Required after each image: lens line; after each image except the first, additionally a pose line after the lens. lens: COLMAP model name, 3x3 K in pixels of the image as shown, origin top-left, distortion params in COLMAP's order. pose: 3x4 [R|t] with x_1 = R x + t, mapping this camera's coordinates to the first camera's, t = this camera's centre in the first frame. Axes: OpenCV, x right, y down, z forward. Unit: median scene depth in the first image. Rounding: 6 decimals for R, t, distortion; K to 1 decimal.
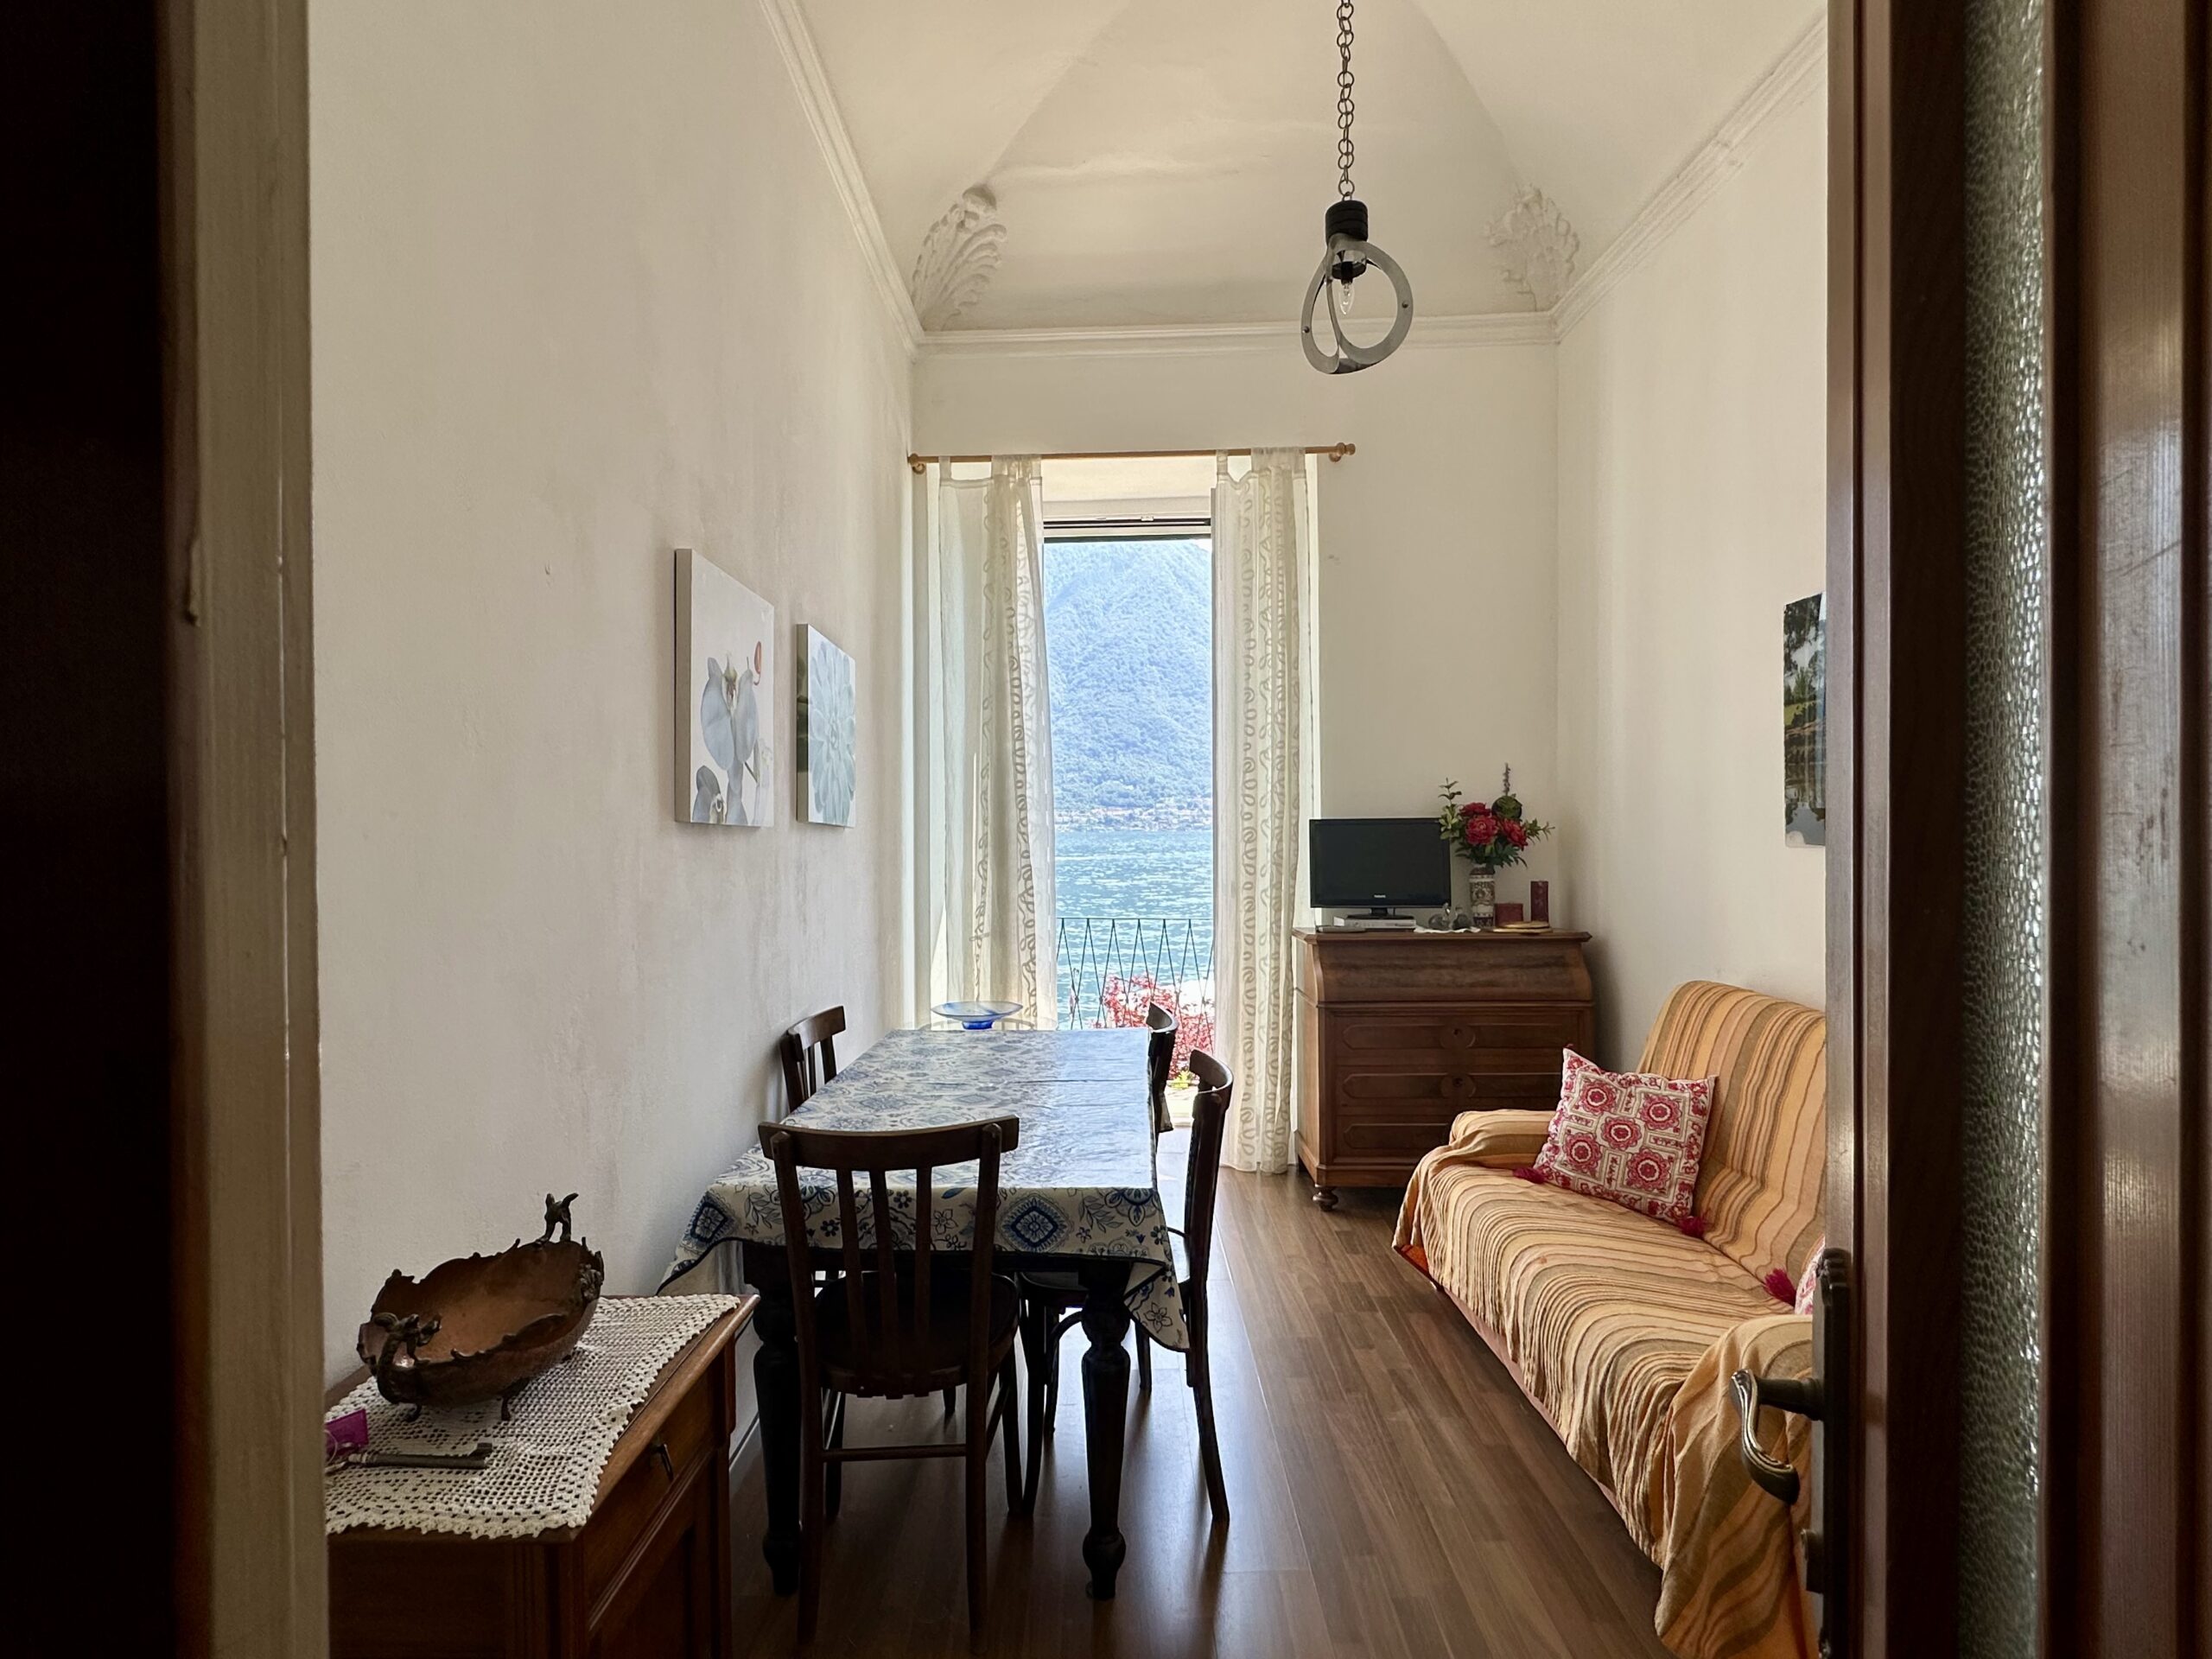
lens RADIAL K [[1114.9, 0, 1102.5], [0, 1114.9, 841.8], [0, 0, 1]] dist [-0.003770, 0.003085]
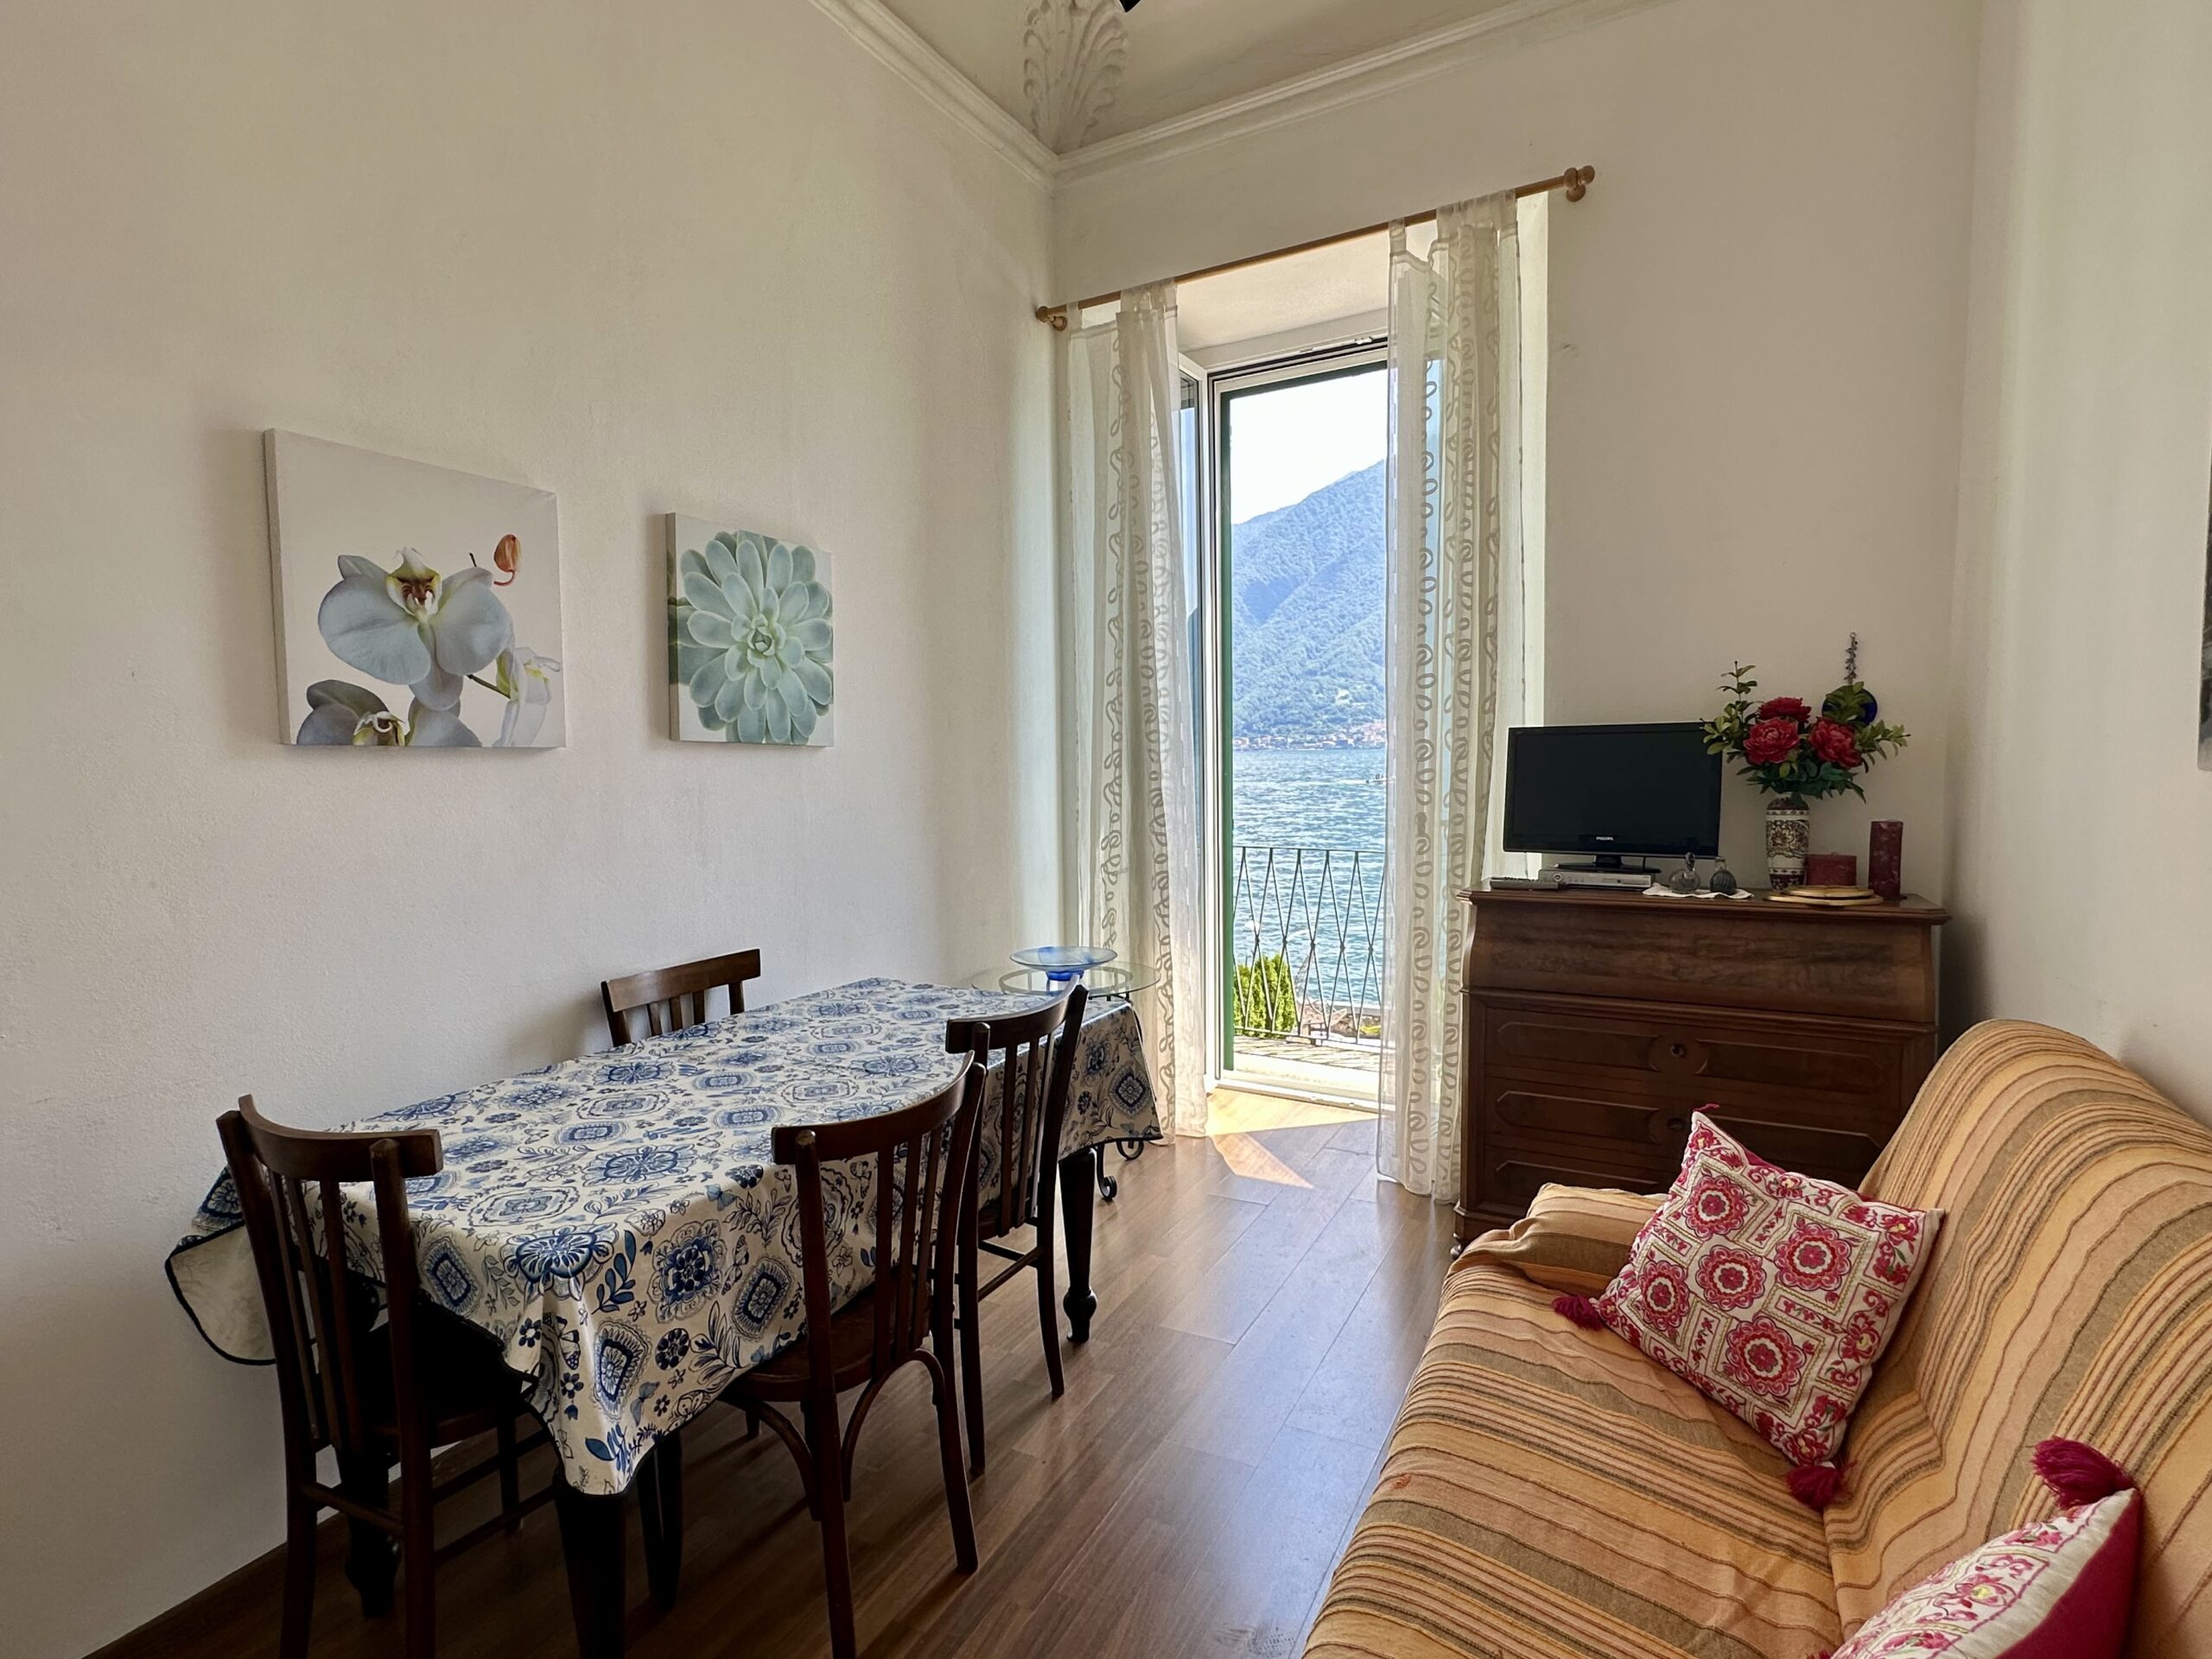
lens RADIAL K [[1114.9, 0, 1100.0], [0, 1114.9, 842.1], [0, 0, 1]] dist [-0.003770, 0.003085]
pose [[0.884700, 0.031106, -0.465122, 0.304357], [0.004188, 0.997201, 0.074655, -0.001739], [0.466142, -0.067995, 0.882093, 0.255884]]
